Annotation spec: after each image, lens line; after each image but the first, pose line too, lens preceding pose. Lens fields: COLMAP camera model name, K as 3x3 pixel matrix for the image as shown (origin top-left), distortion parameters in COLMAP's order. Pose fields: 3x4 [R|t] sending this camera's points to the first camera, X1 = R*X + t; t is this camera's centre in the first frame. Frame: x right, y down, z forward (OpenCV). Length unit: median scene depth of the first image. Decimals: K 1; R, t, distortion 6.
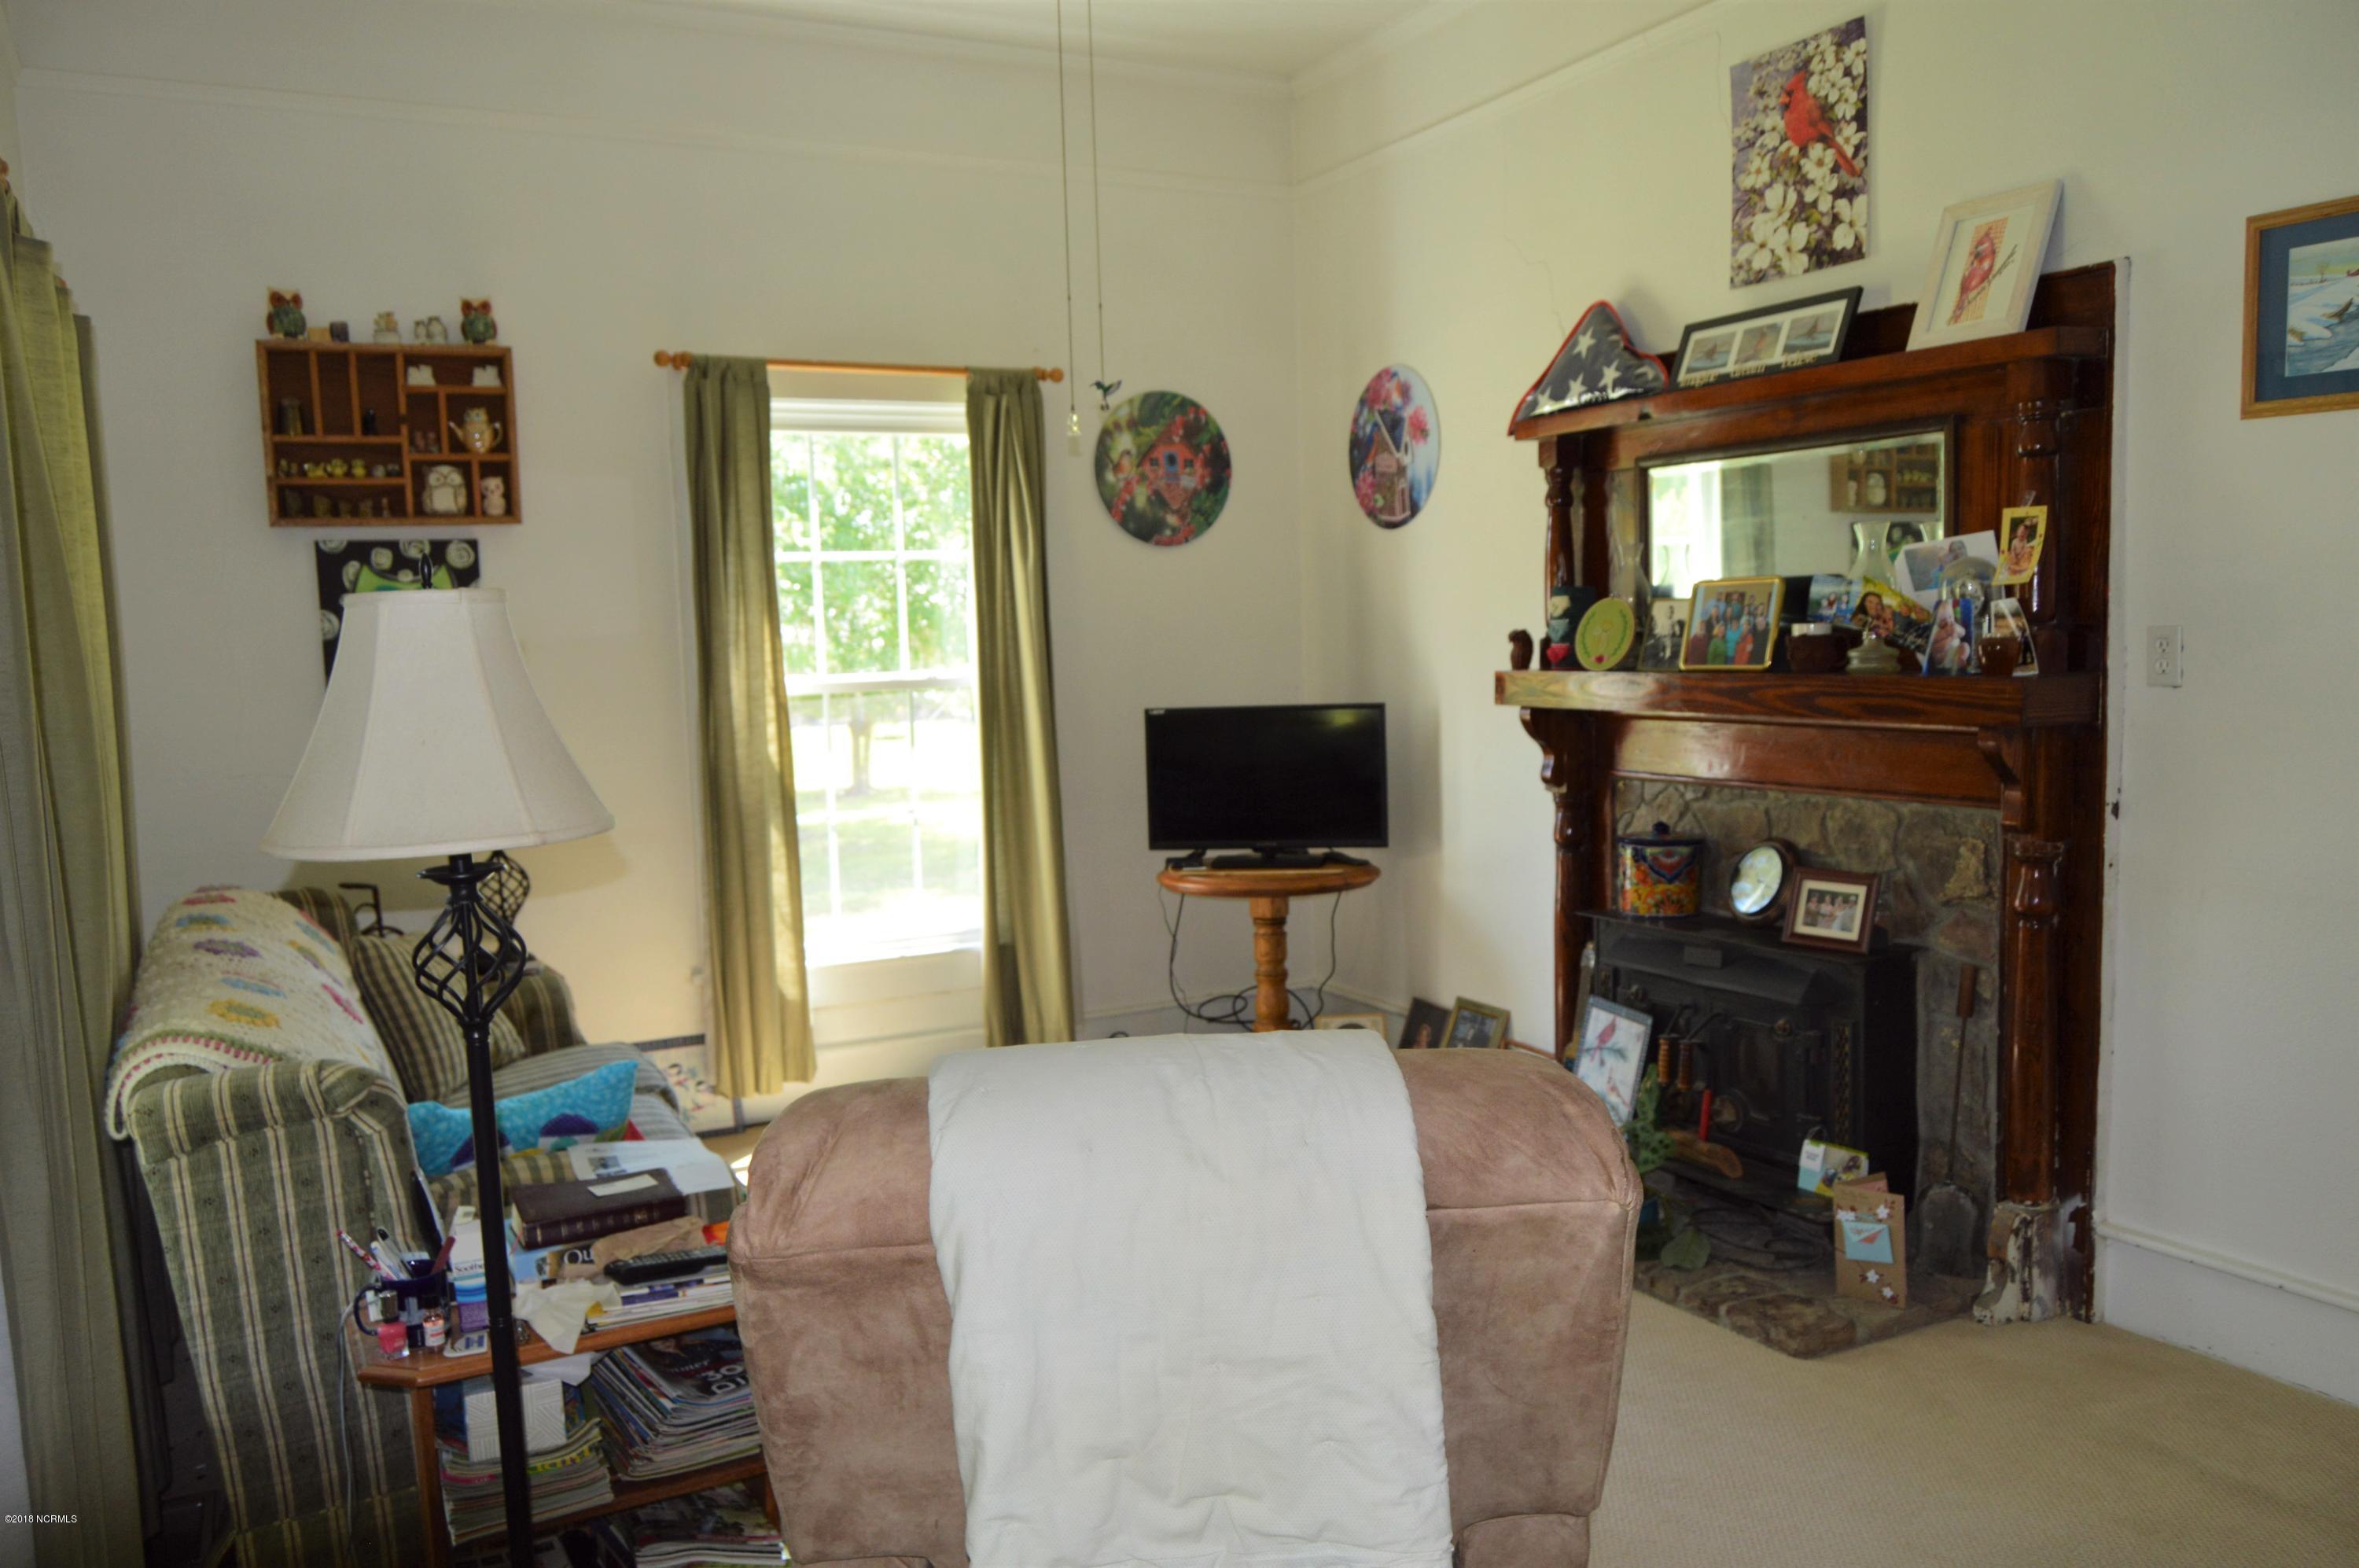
lens RADIAL K [[1842.6, 0, 1179.5], [0, 1842.6, 784.0], [0, 0, 1]] dist [-0.021212, 0.015162]
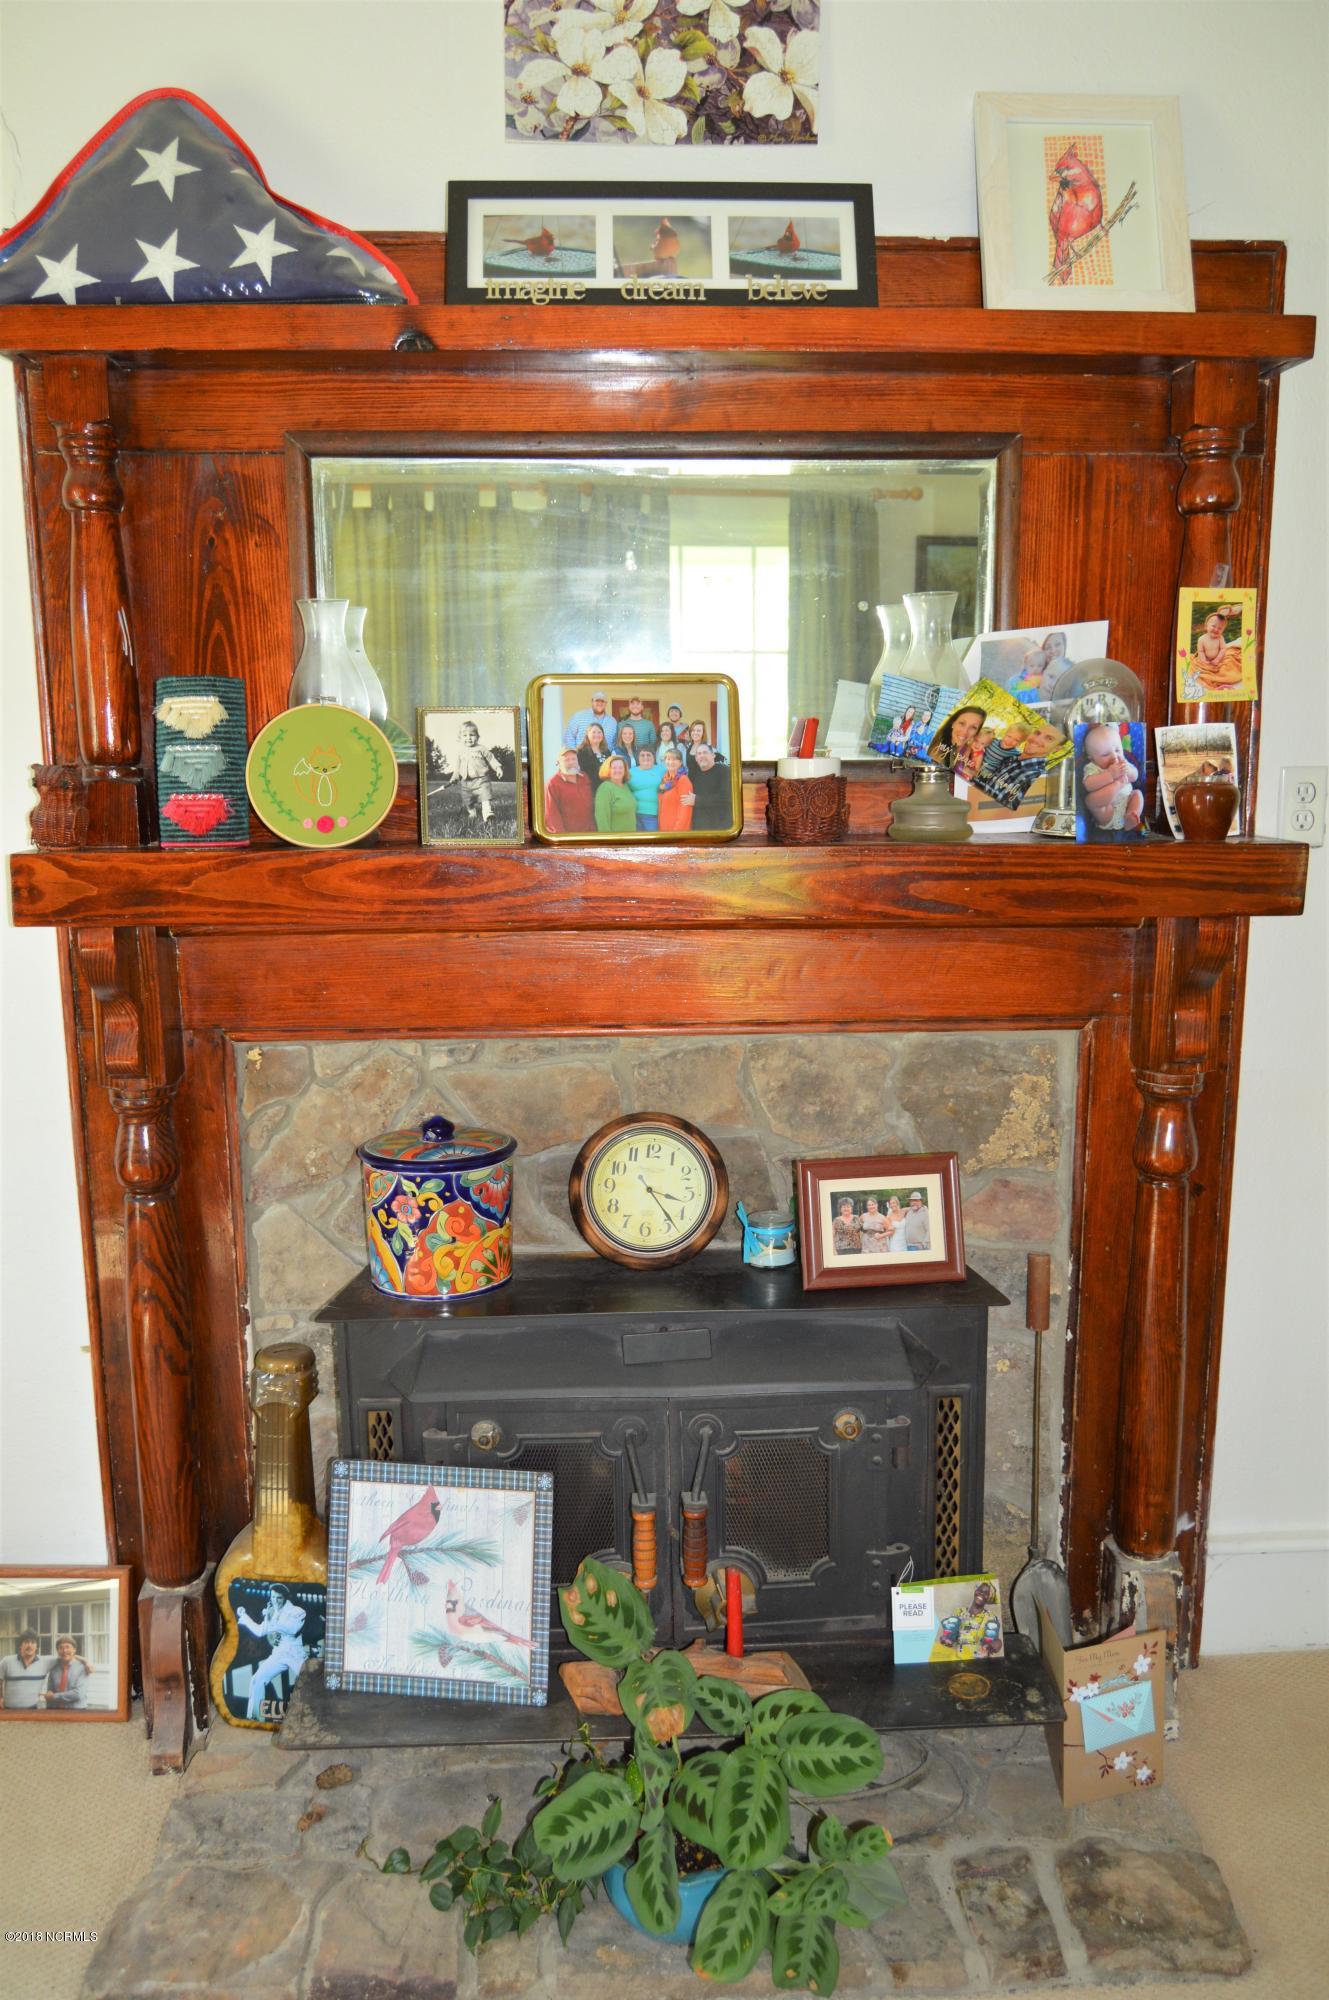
lens RADIAL K [[1562.2, 0, 663.7], [0, 1562.2, 1016.3], [0, 0, 1]] dist [-0.021212, 0.015162]
pose [[0.420560, -0.137431, 0.896795, -0.139675], [0.070605, 0.990420, 0.118668, -0.066965], [-0.904513, 0.013411, 0.426234, 0.820037]]
